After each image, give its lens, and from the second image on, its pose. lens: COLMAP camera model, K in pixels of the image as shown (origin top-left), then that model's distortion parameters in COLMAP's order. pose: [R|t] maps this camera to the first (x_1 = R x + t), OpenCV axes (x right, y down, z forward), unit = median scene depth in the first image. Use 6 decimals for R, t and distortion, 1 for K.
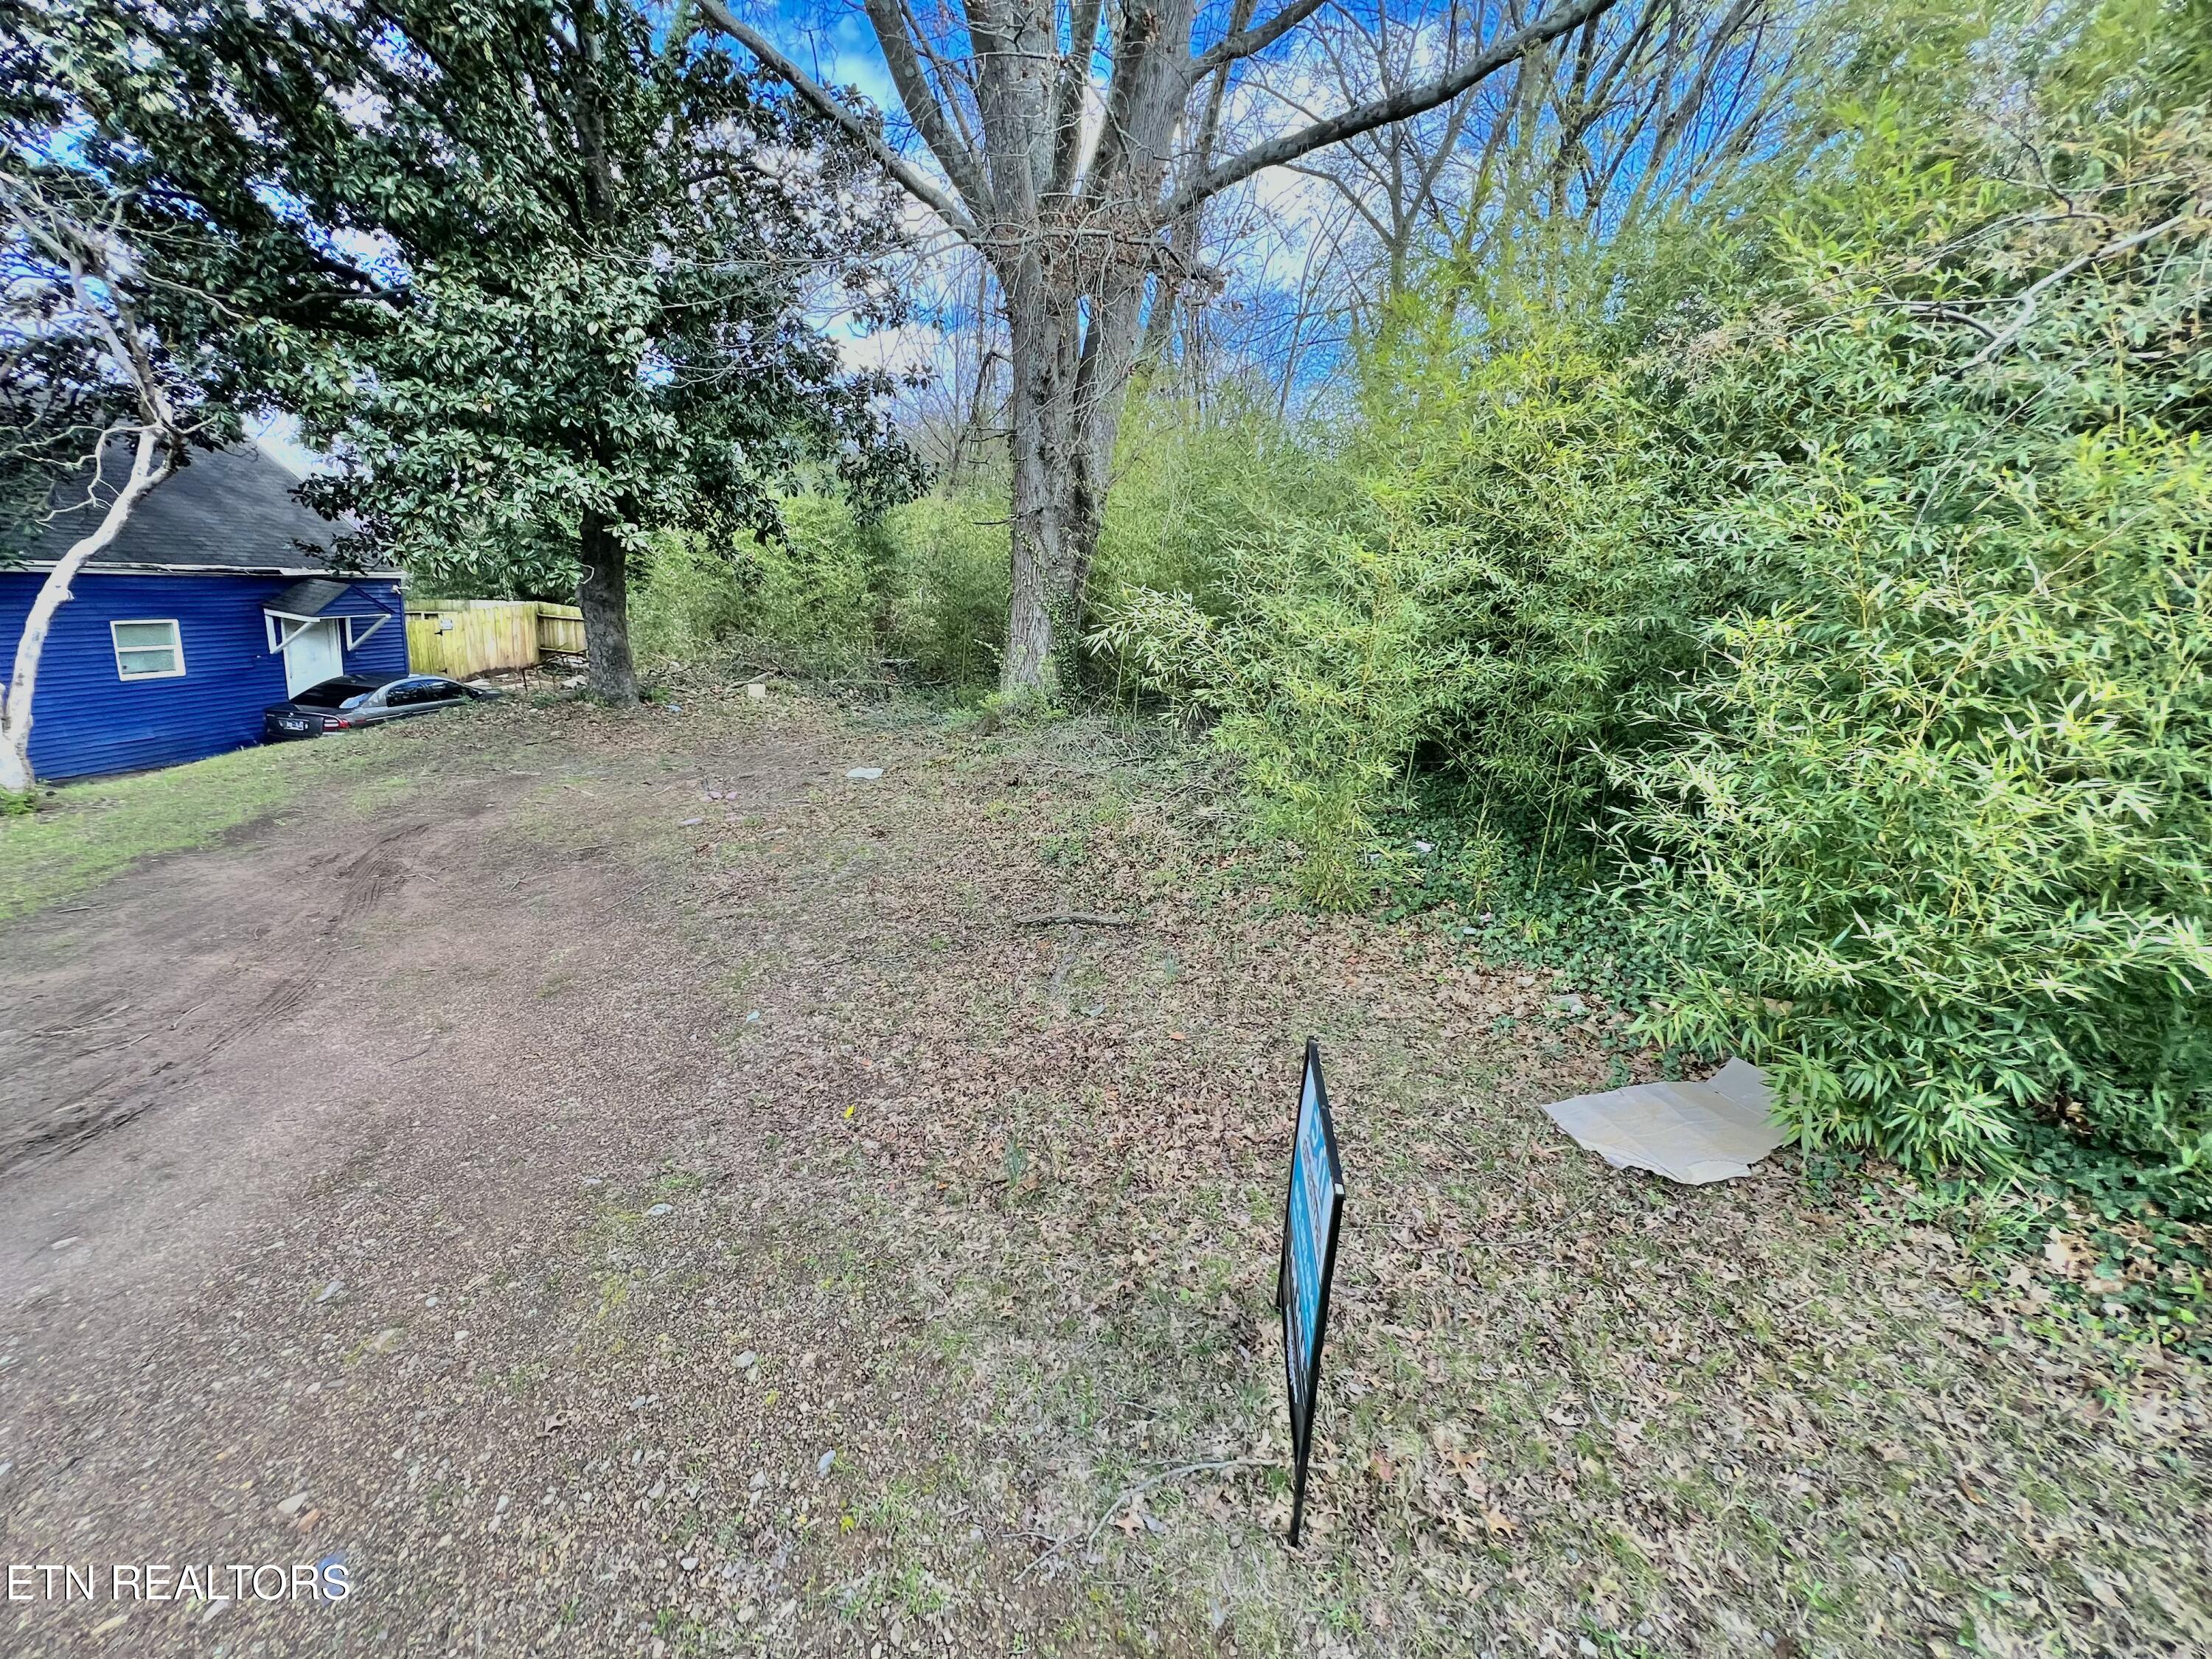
lens RADIAL K [[885.3, 0, 1106.0], [0, 885.3, 829.5], [0, 0, 1]] dist [-0.002181, -0.000066]
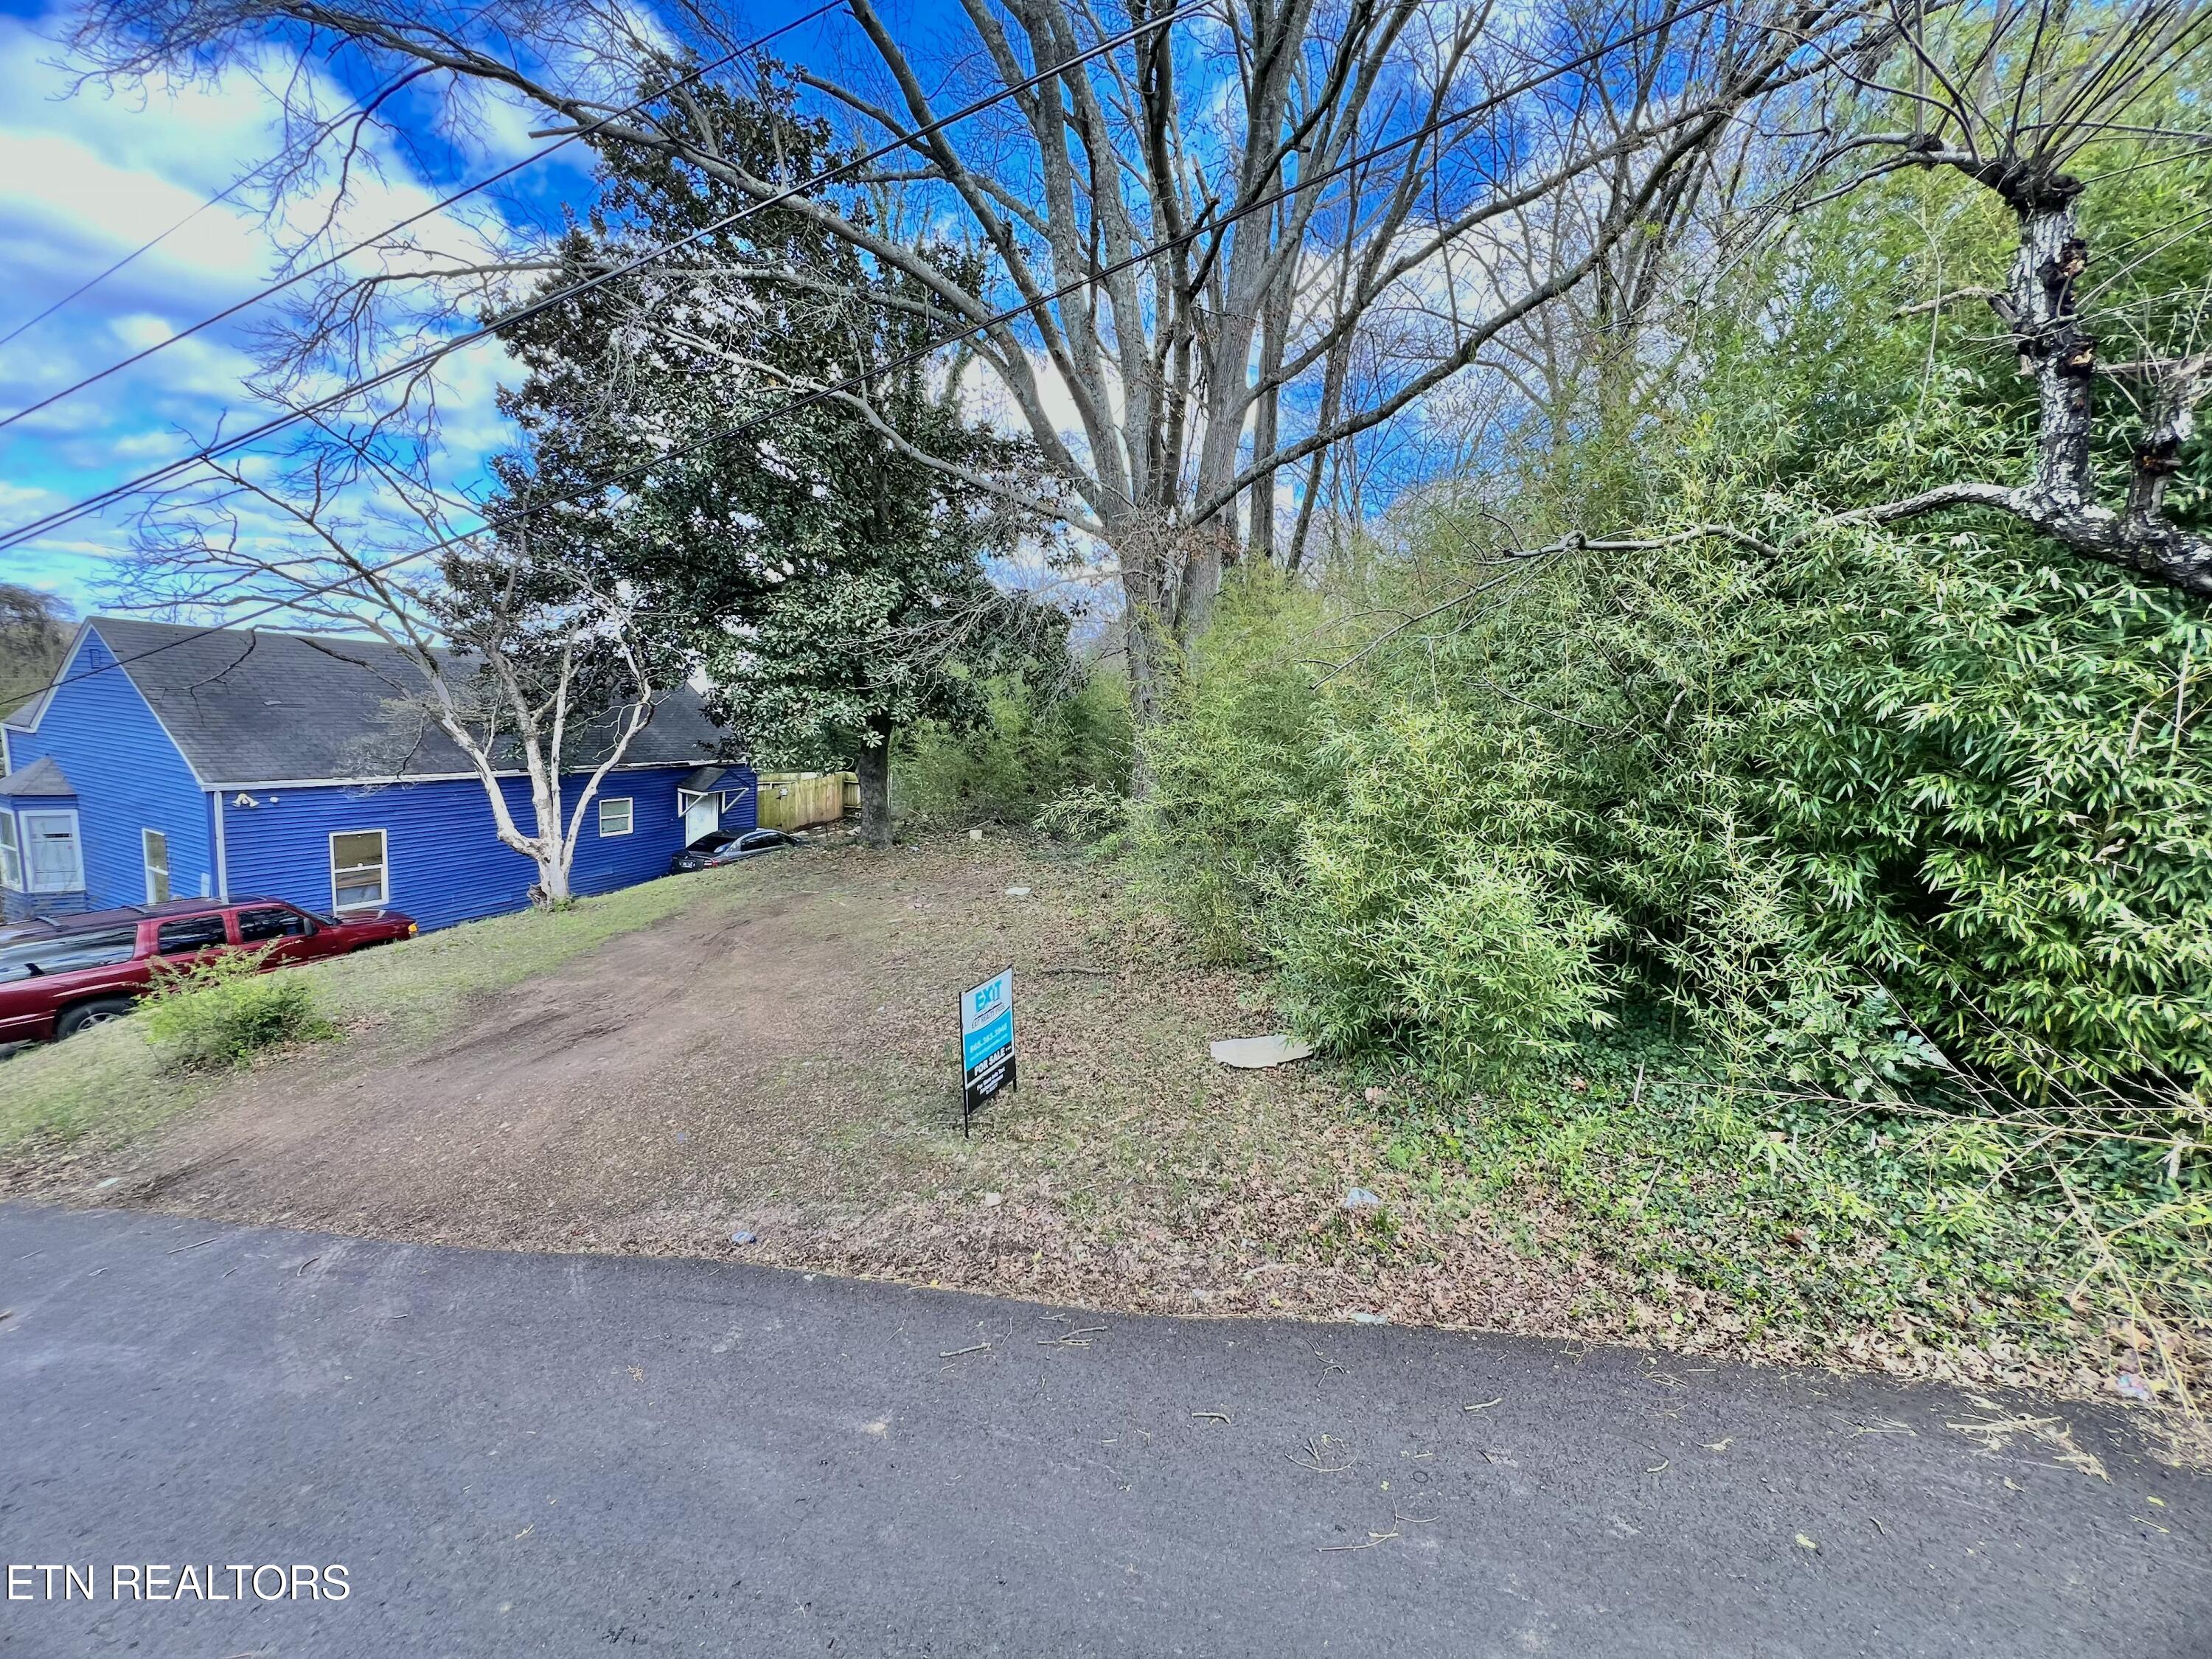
lens RADIAL K [[885.3, 0, 1106.0], [0, 885.3, 829.5], [0, 0, 1]] dist [-0.002181, -0.000066]
pose [[0.956837, -0.024007, -0.289633, 0.301026], [-0.020908, 0.988314, -0.150989, 0.054302], [0.289874, 0.150528, 0.945153, -0.339134]]
